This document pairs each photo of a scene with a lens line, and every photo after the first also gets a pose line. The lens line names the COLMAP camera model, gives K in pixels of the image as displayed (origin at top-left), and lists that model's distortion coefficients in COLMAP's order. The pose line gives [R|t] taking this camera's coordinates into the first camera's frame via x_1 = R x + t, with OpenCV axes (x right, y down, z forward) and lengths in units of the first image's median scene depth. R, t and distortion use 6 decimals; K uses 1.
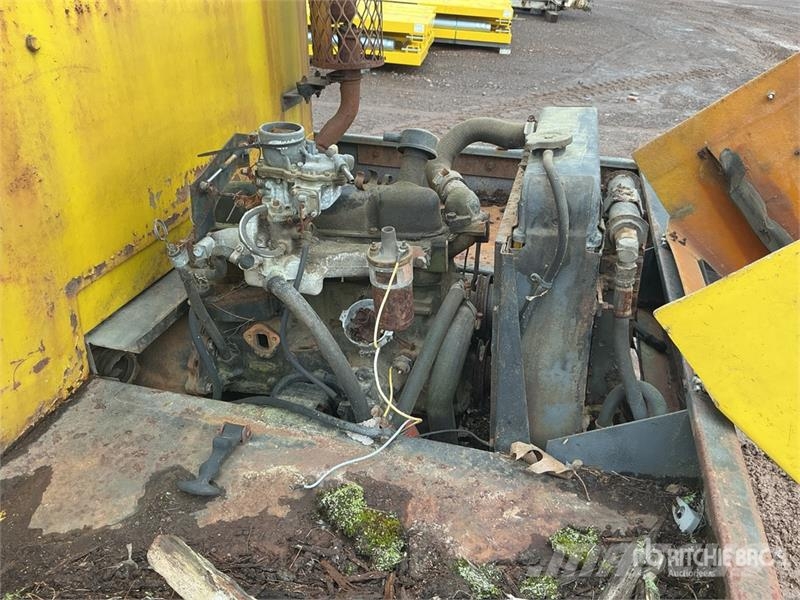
lens RADIAL K [[663.2, 0, 399.9], [0, 663.2, 300.9], [0, 0, 1]] dist [0.099064, -0.190371]
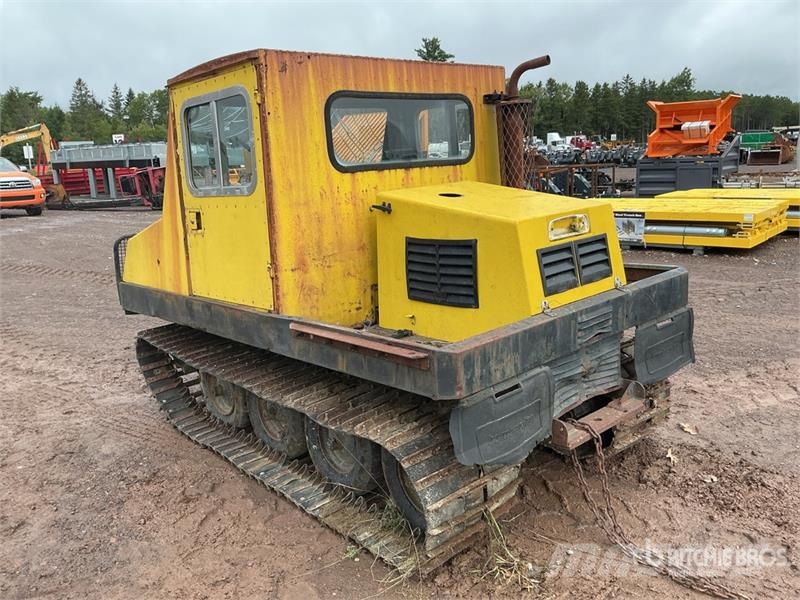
lens RADIAL K [[663.2, 0, 402.8], [0, 663.2, 303.7], [0, 0, 1]] dist [0.099064, -0.190371]
pose [[0.829258, 0.019047, -0.558542, 0.179086], [-0.177542, 0.956625, -0.230971, 0.100397], [0.529915, 0.290700, 0.796670, -0.176673]]
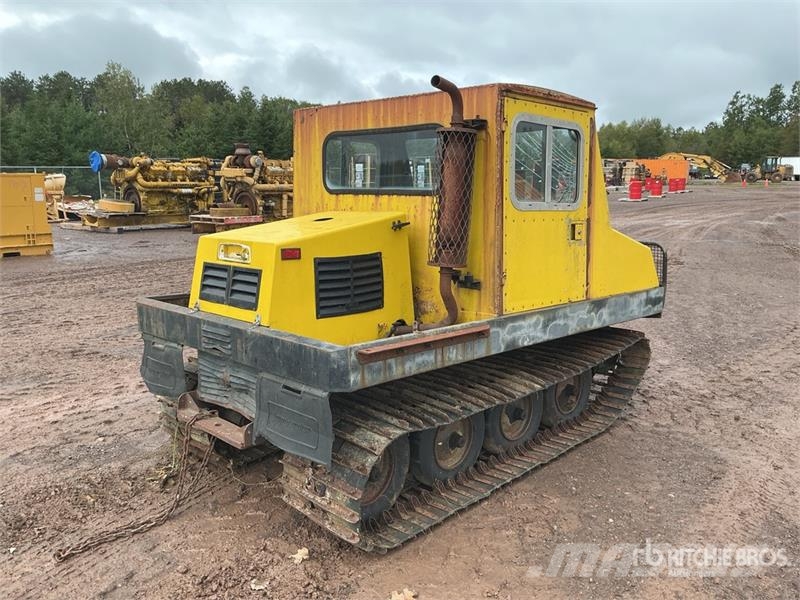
lens RADIAL K [[663.2, 0, 399.1], [0, 663.2, 299.6], [0, 0, 1]] dist [0.099064, -0.190371]
pose [[-0.507608, 0.092522, -0.856606, 0.351050], [-0.440846, 0.826325, 0.350489, -0.195129], [0.740263, 0.555542, -0.378661, 0.376596]]
